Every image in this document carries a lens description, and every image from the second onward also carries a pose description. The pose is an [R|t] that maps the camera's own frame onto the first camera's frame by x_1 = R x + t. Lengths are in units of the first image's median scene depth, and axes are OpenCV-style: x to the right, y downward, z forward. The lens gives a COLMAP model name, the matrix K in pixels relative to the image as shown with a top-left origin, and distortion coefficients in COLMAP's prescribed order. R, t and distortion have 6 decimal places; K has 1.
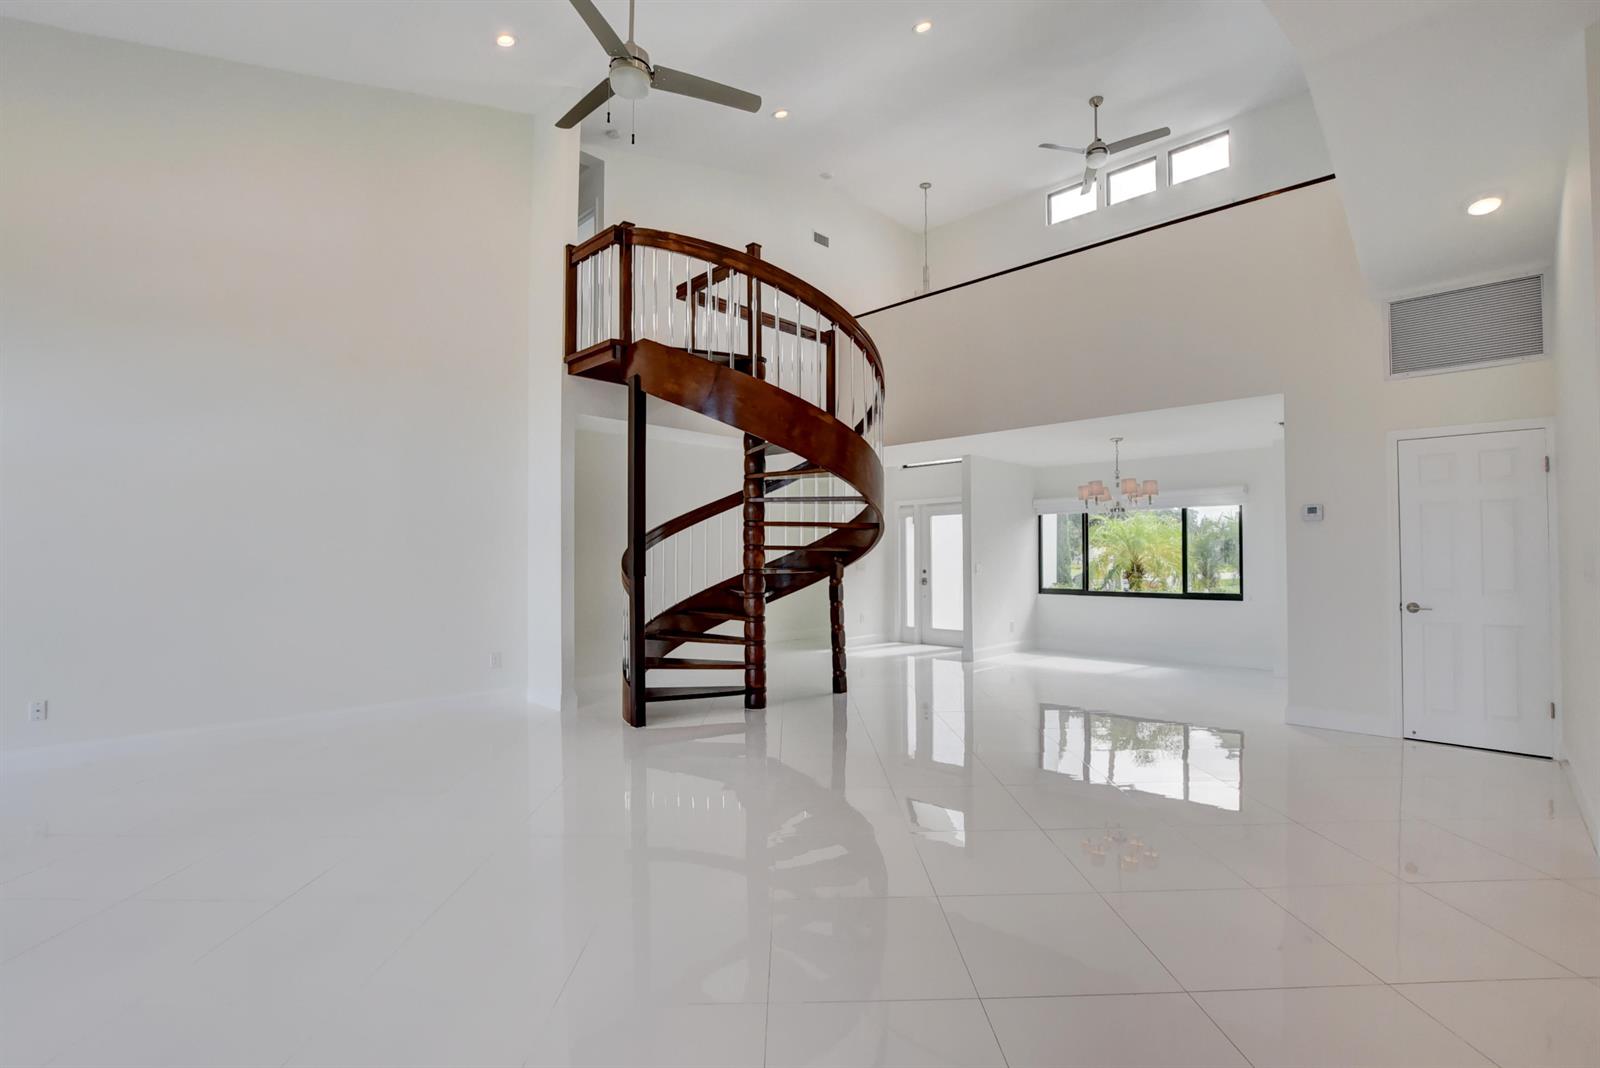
lens RADIAL K [[711.2, 0, 806.4], [0, 711.2, 542.0], [0, 0, 1]] dist [-0.029476, 0.002979]
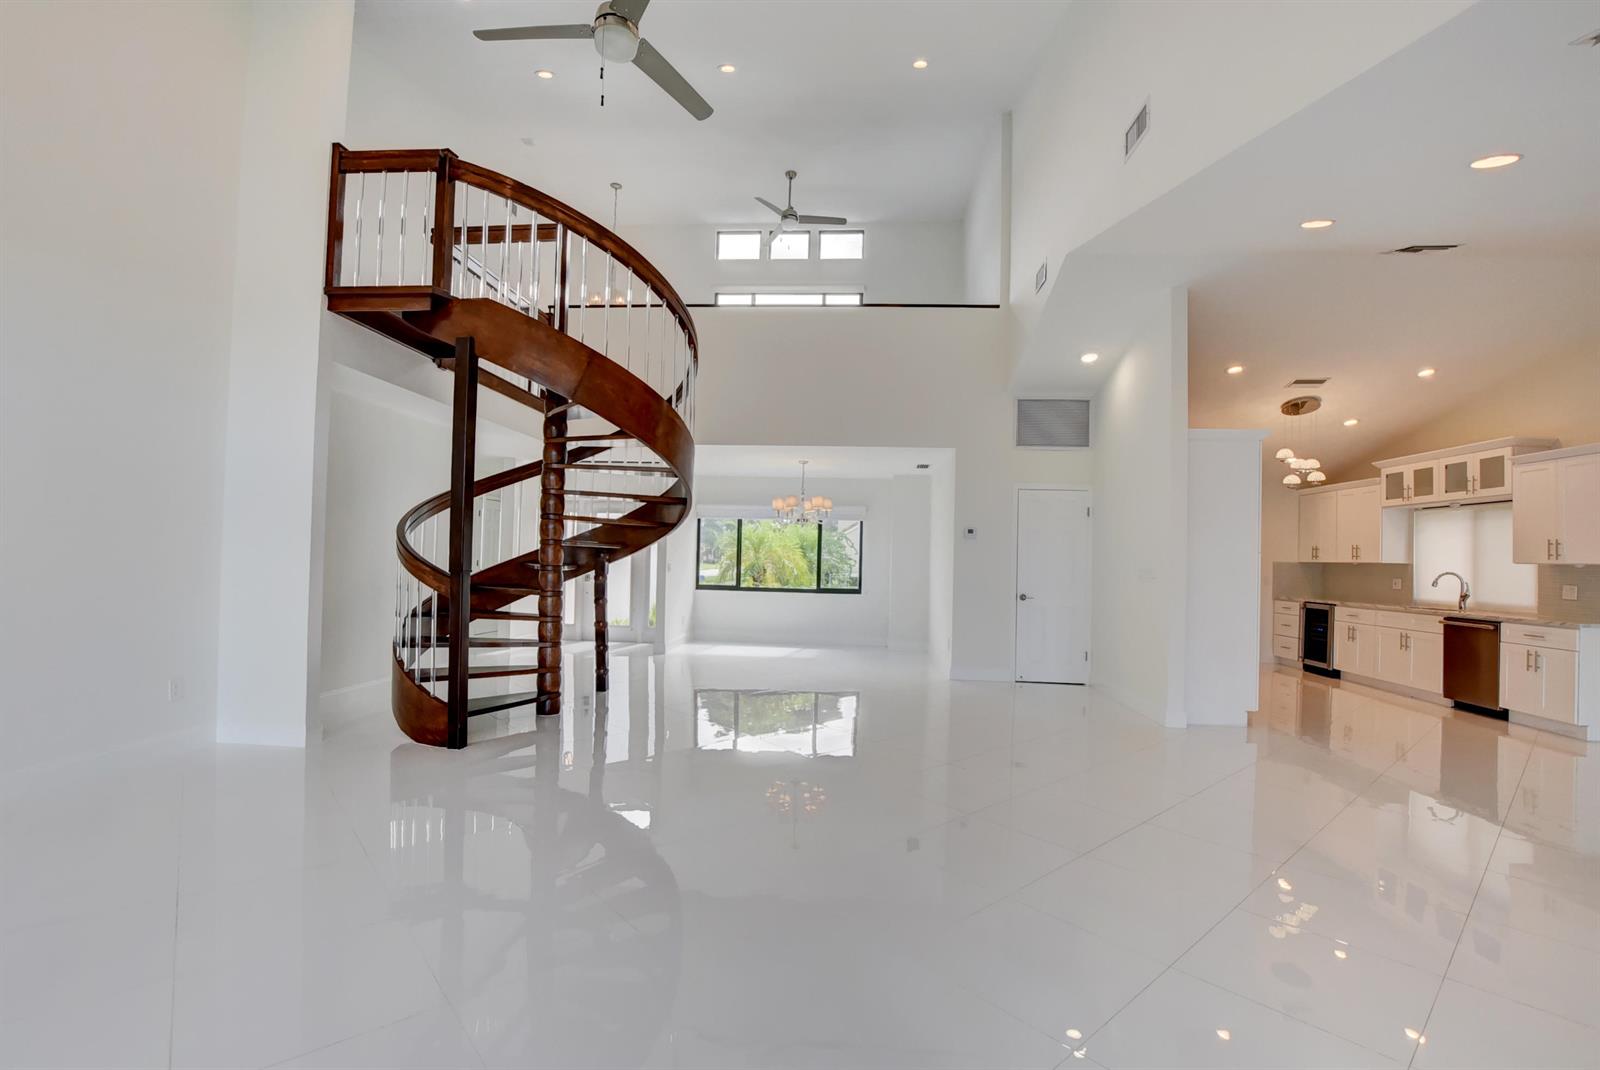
lens RADIAL K [[710.8, 0, 803.5], [0, 710.8, 543.1], [0, 0, 1]] dist [-0.031330, 0.003940]
pose [[0.766503, 0.034569, 0.641309, -0.414349], [-0.039180, 0.999207, -0.007033, 0.002500], [-0.641044, -0.019735, 0.767250, 0.075650]]
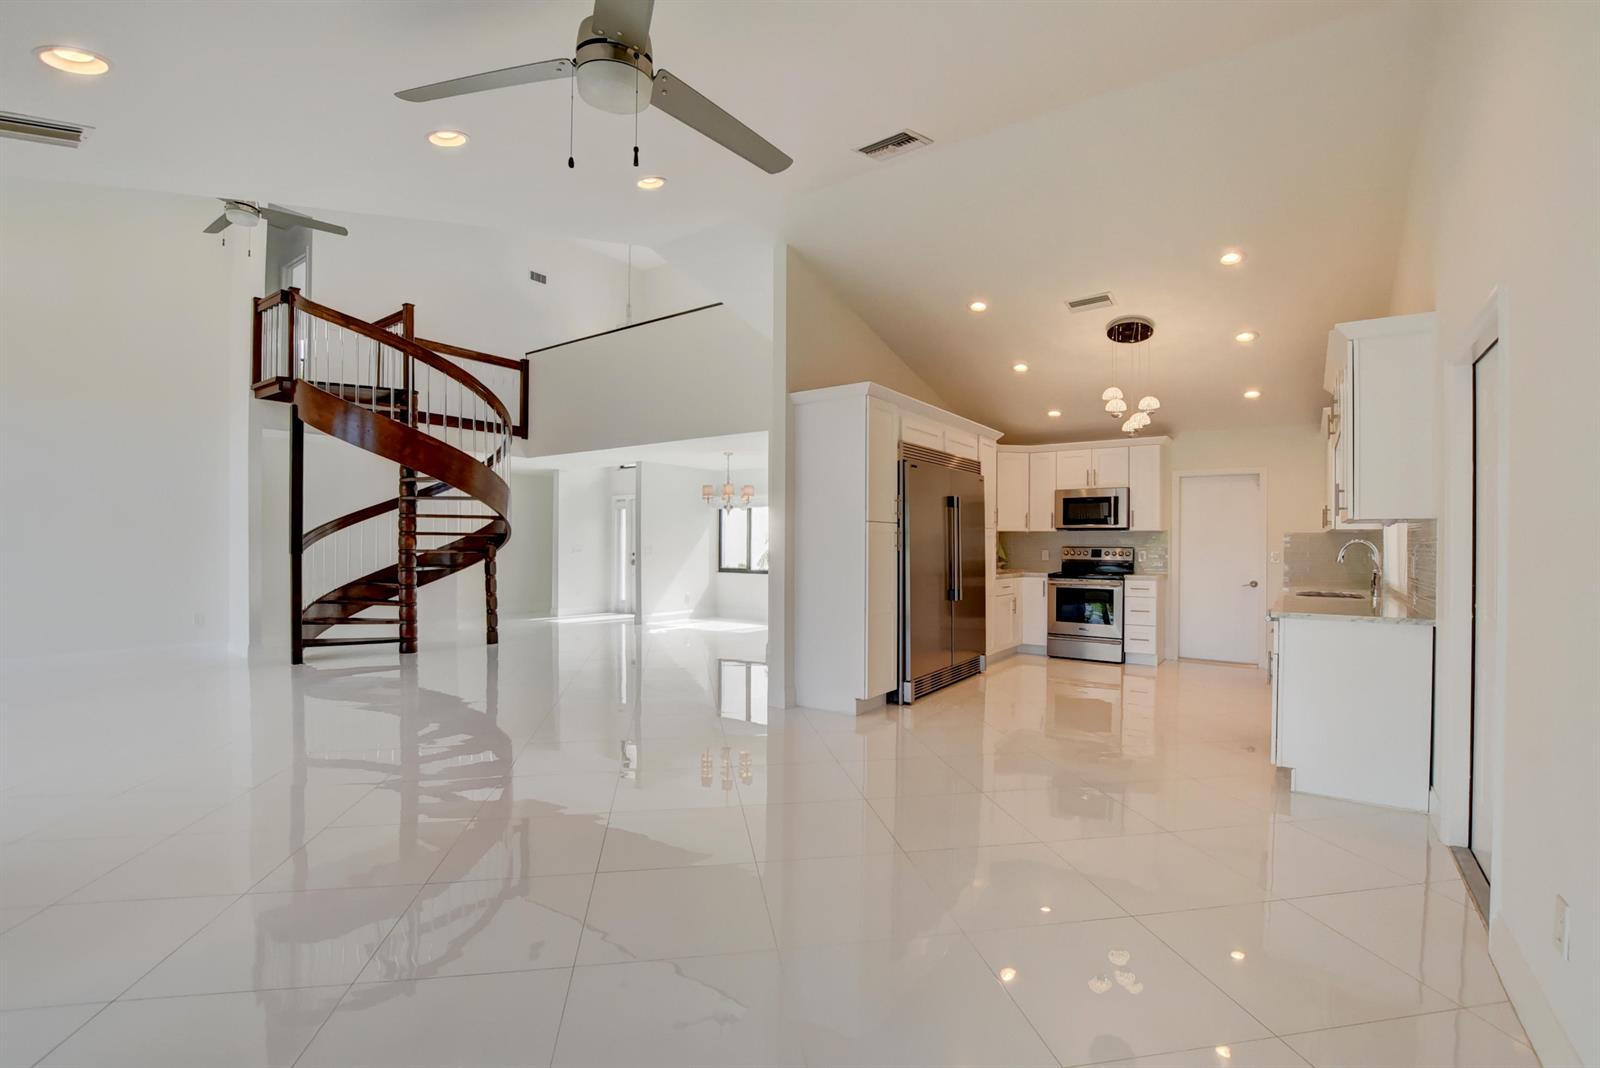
lens RADIAL K [[711.2, 0, 807.7], [0, 711.2, 543.7], [0, 0, 1]] dist [-0.029476, 0.002979]
pose [[0.987074, 0.005824, 0.160156, 0.456144], [-0.009187, 0.999752, 0.020266, -0.006391], [-0.159999, -0.021475, 0.986884, -0.424775]]
